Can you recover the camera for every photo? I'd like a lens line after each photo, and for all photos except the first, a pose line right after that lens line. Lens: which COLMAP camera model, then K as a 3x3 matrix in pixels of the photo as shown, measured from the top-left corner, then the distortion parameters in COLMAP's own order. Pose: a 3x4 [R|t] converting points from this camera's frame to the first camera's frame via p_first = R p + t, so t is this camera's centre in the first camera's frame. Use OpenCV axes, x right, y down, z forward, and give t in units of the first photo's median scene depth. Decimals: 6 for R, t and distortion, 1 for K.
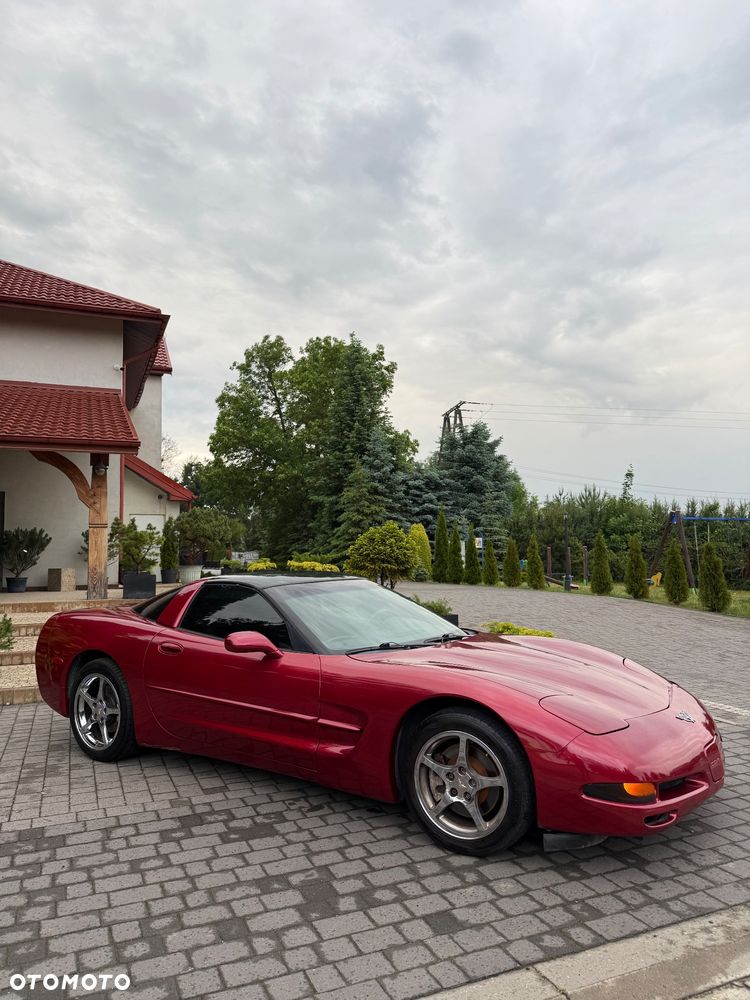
lens RADIAL K [[705.3, 0, 376.5], [0, 705.3, 512.4], [0, 0, 1]] dist [0.028835, -0.039533]
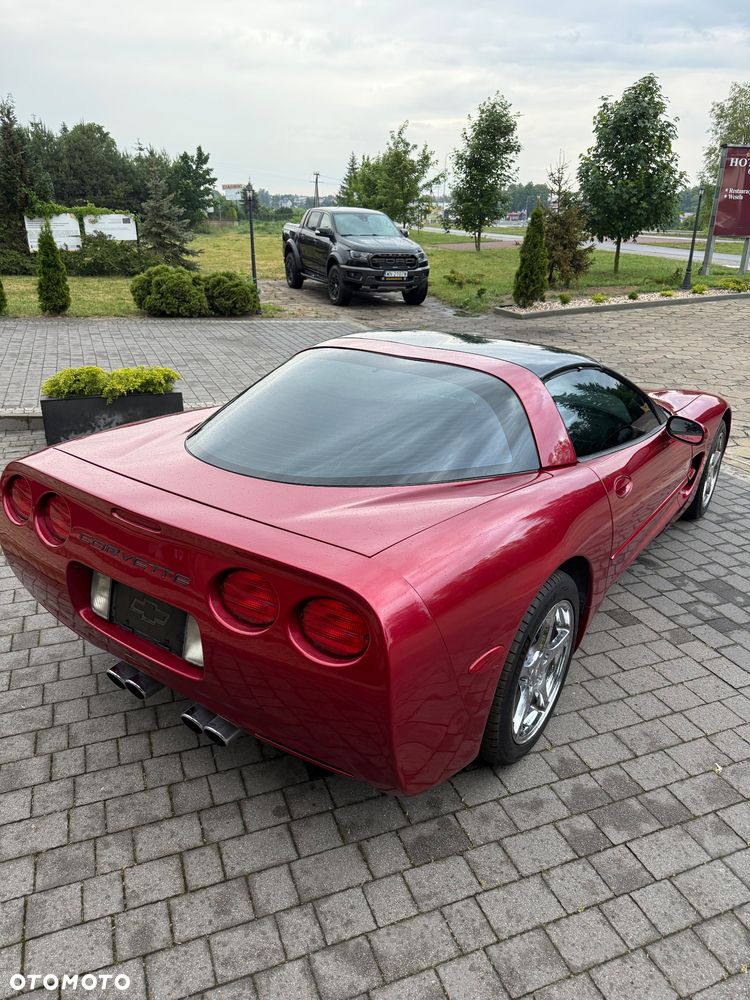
lens RADIAL K [[705.3, 0, 374.5], [0, 705.3, 504.8], [0, 0, 1]] dist [0.028835, -0.039533]
pose [[0.032692, -0.374425, 0.926681, -0.950150], [-0.083338, 0.922926, 0.375848, -0.009389], [-0.995985, -0.089515, -0.001032, 1.308726]]
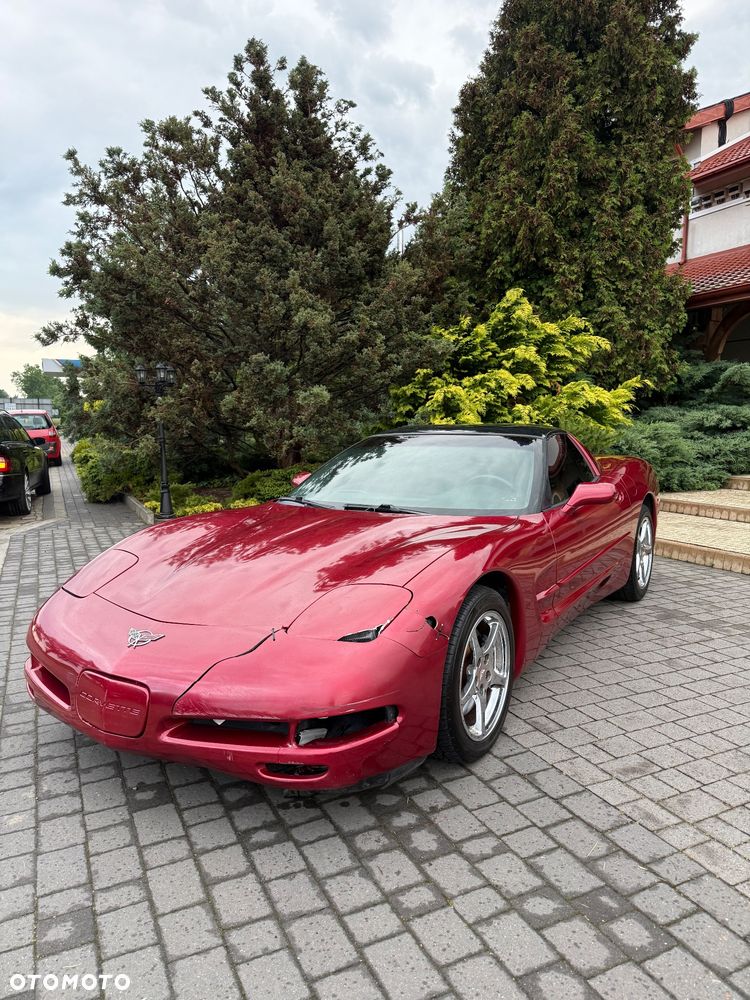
lens RADIAL K [[705.3, 0, 376.4], [0, 705.3, 497.1], [0, 0, 1]] dist [0.028835, -0.039533]
pose [[0.021235, 0.114401, -0.993208, 0.961868], [0.069737, 0.990843, 0.115619, 0.080828], [0.997339, -0.071719, 0.013063, 1.073348]]
